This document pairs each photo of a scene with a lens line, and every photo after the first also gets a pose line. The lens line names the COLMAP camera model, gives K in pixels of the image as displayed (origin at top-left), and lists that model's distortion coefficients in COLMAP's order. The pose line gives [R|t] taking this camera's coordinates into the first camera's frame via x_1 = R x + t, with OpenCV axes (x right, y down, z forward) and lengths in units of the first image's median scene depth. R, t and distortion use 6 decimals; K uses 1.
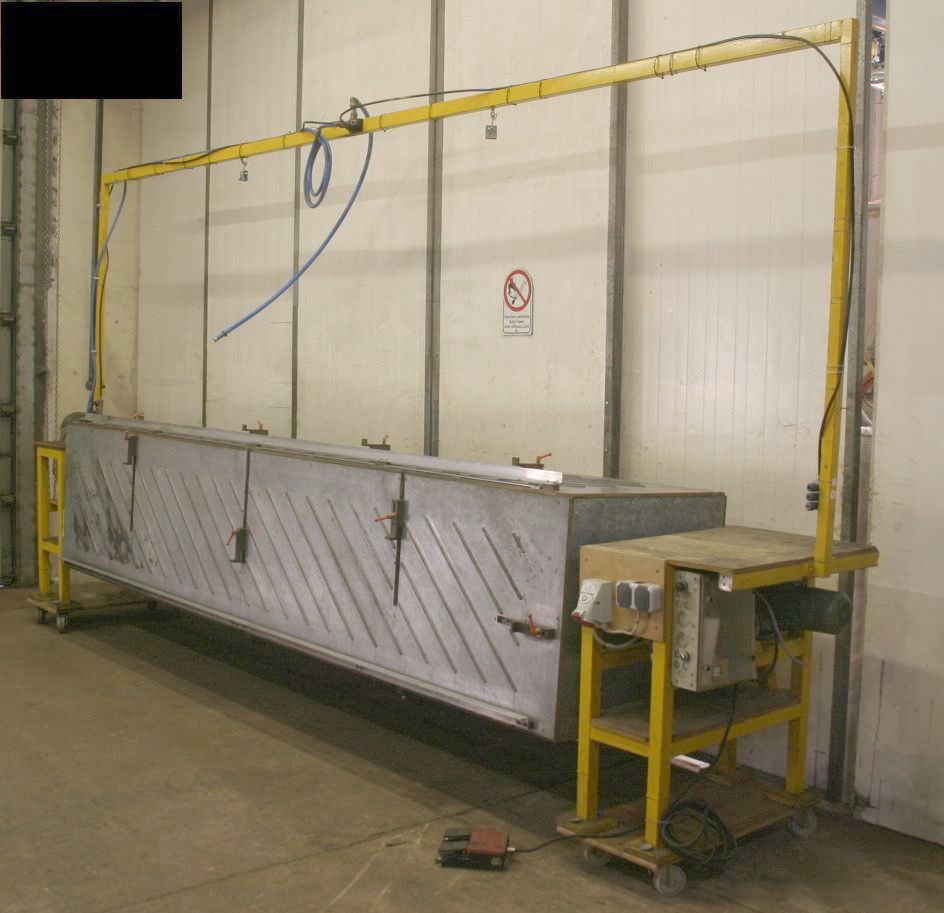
lens RADIAL K [[1302.6, 0, 472.0], [0, 1302.6, 456.5], [0, 0, 1]] dist [0.000837, -1.033822]
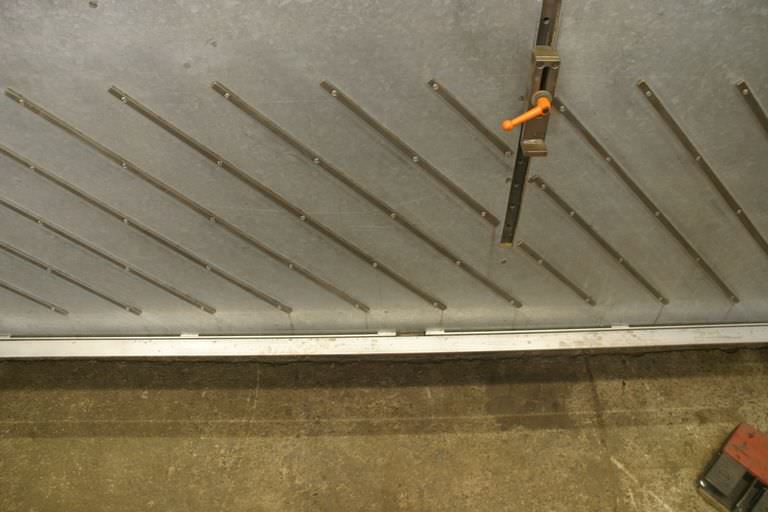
lens RADIAL K [[629.3, 0, 384.0], [0, 629.3, 256.0], [0, 0, 1]] dist [-0.088260, 0.000723]
pose [[0.629041, -0.597845, 0.496879, -0.178467], [0.074132, 0.682398, 0.727212, -0.050637], [-0.773830, -0.420611, 0.473576, 0.787325]]
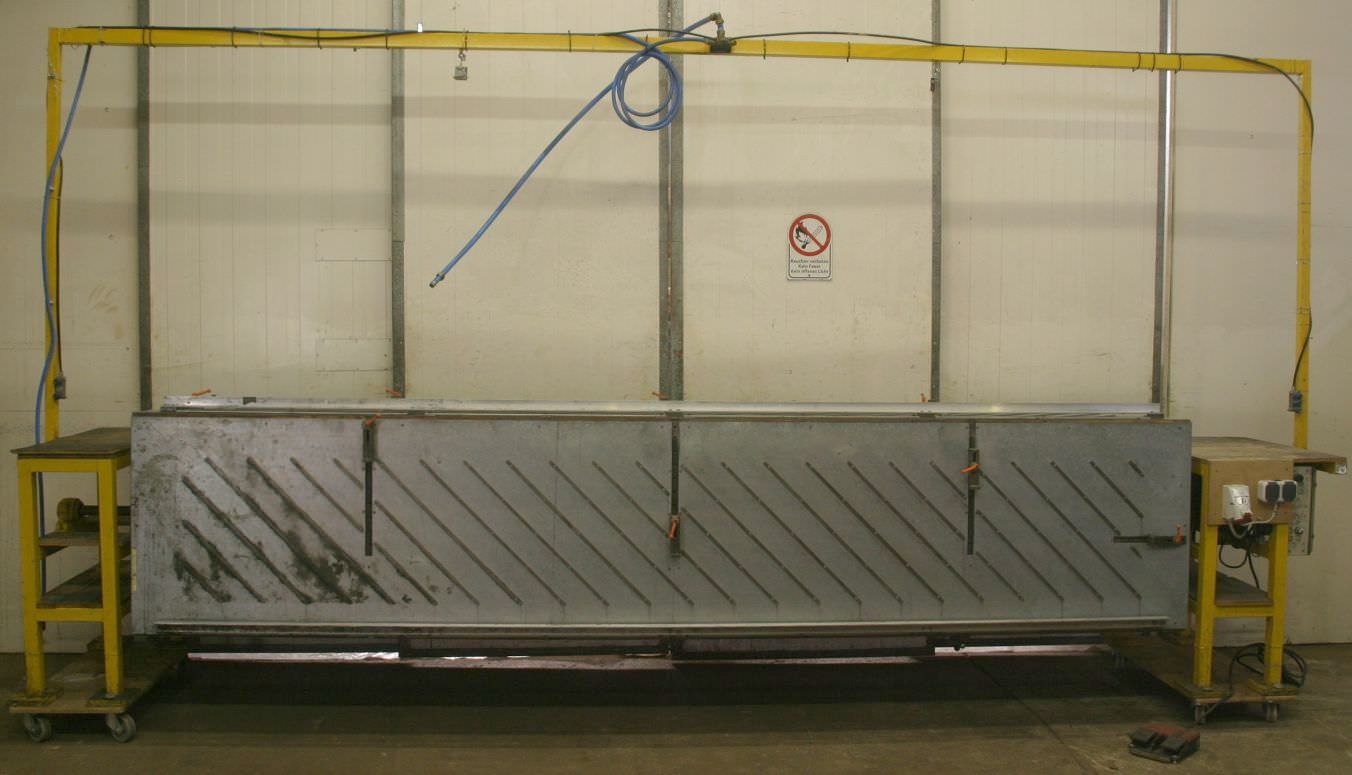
lens RADIAL K [[1290.4, 0, 673.0], [0, 1290.4, 364.5], [0, 0, 1]] dist [-0.128271, 0.033859]
pose [[0.582898, -0.056261, 0.810595, -0.833201], [0.066823, 0.997540, 0.021184, -0.057150], [-0.809793, 0.041818, 0.585223, 0.517798]]
